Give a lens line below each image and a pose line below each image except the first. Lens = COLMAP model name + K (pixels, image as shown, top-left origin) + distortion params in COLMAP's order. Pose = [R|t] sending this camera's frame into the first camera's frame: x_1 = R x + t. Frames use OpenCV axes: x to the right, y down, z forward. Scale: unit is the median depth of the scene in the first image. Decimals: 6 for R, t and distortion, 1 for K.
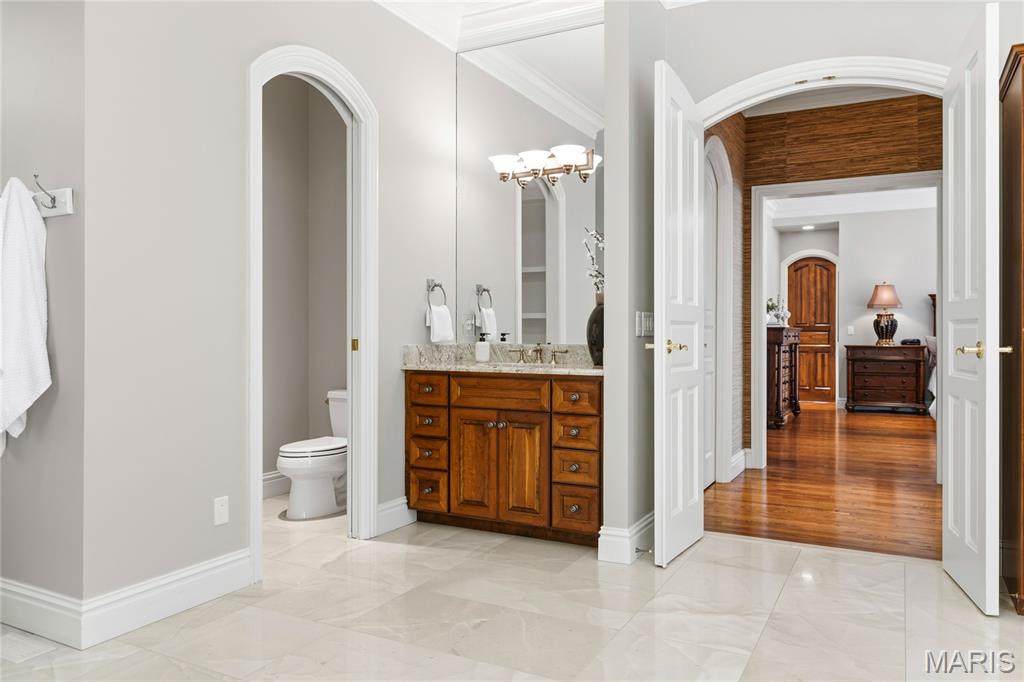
lens RADIAL K [[734.3, 0, 510.1], [0, 734.3, 341.0], [0, 0, 1]] dist [0.004553, -0.008999]
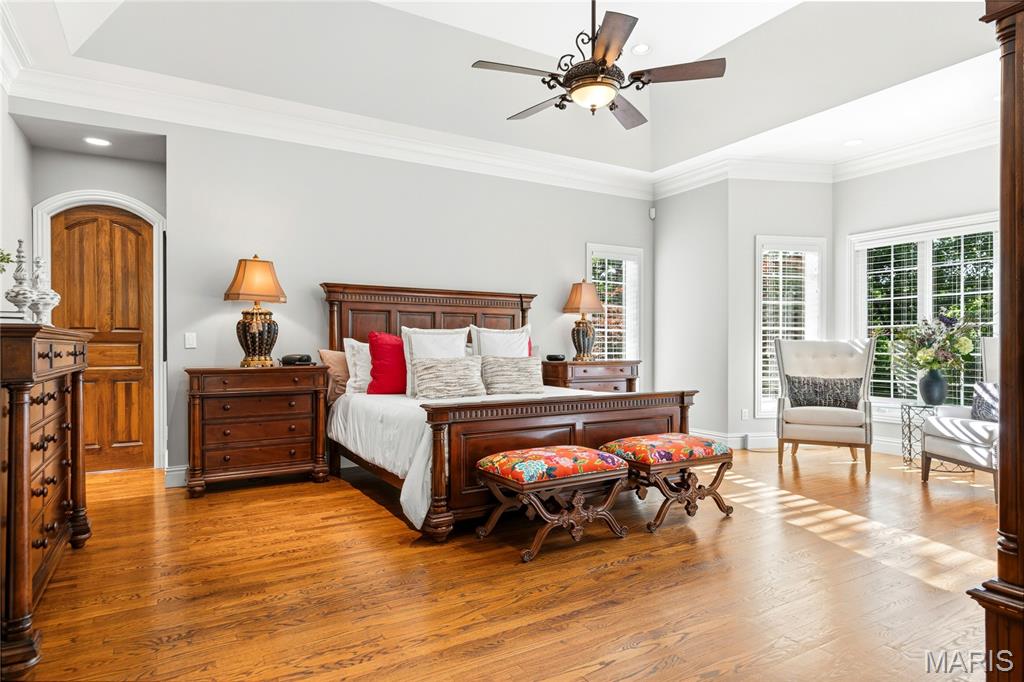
lens RADIAL K [[591.0, 0, 511.7], [0, 591.0, 345.8], [0, 0, 1]] dist [0.019635, -0.002004]
pose [[0.526501, -0.002820, 0.850170, 0.244072], [0.012659, 0.999910, -0.004523, -0.006311], [-0.850081, 0.013144, 0.526489, 0.644287]]
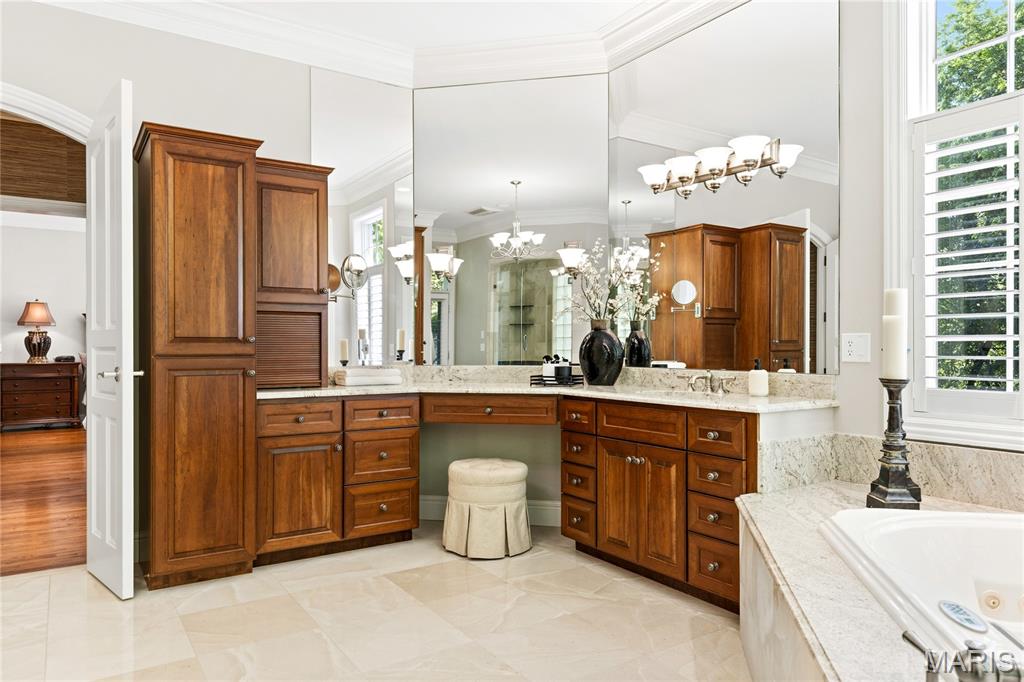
lens RADIAL K [[687.0, 0, 509.0], [0, 687.0, 344.6], [0, 0, 1]] dist [0.024229, -0.001722]
pose [[0.484690, 0.001874, 0.874684, -0.006587], [0.009948, 0.999921, -0.007655, -0.005471], [-0.874629, 0.012412, 0.484633, -0.022329]]
